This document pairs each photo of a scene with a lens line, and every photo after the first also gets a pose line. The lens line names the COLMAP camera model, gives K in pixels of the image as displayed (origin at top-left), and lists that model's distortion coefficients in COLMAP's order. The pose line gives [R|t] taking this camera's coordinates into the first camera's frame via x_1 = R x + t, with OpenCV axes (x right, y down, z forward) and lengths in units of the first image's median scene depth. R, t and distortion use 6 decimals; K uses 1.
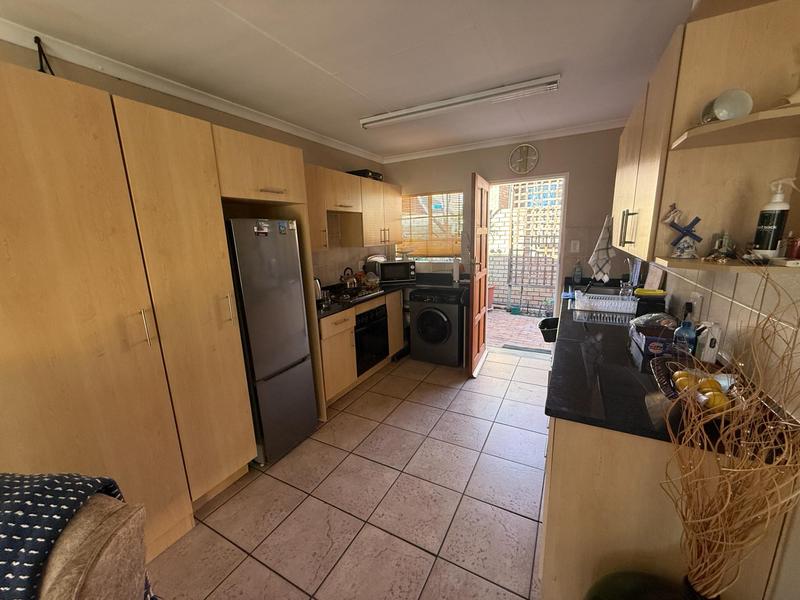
lens RADIAL K [[317.8, 0, 400.0], [0, 317.8, 300.0], [0, 0, 1]] dist [-0.001486, -0.000394]
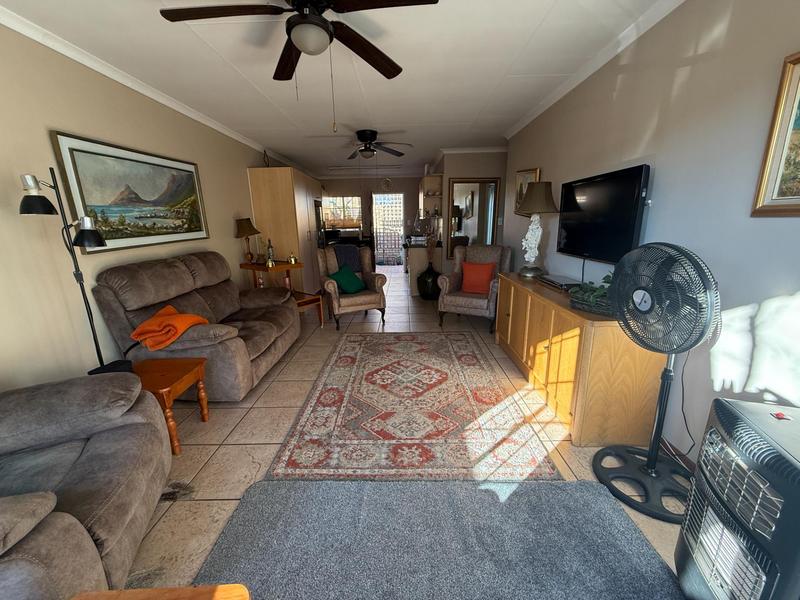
lens RADIAL K [[317.8, 0, 400.0], [0, 317.8, 300.0], [0, 0, 1]] dist [-0.001486, -0.000394]
pose [[0.885095, -0.096928, 0.455206, -0.613672], [0.087195, 0.995289, 0.042388, 0.283156], [-0.457170, 0.002174, 0.889377, -1.026716]]
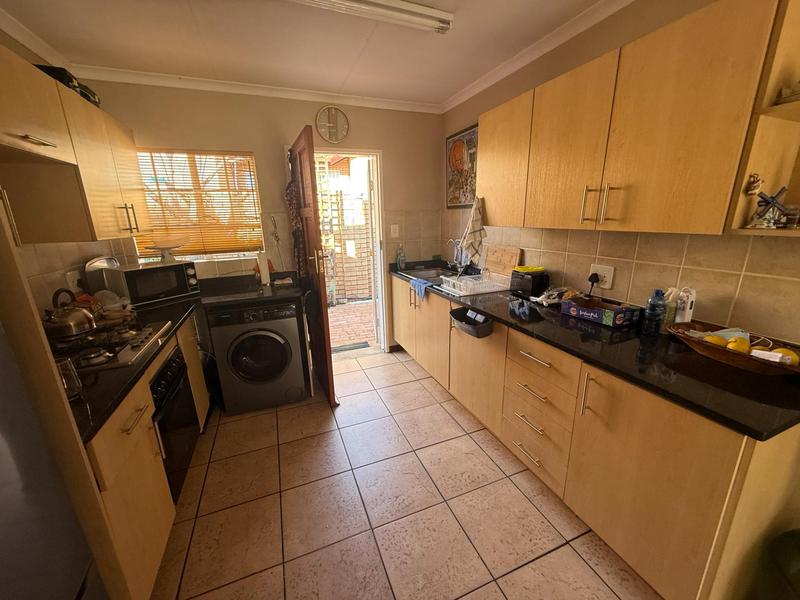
lens RADIAL K [[317.8, 0, 400.0], [0, 317.8, 300.0], [0, 0, 1]] dist [-0.001486, -0.000394]
pose [[0.644087, -0.180483, 0.743355, -0.172353], [0.157506, 0.982235, 0.102010, -0.052419], [-0.748561, 0.051380, 0.661073, 0.323501]]
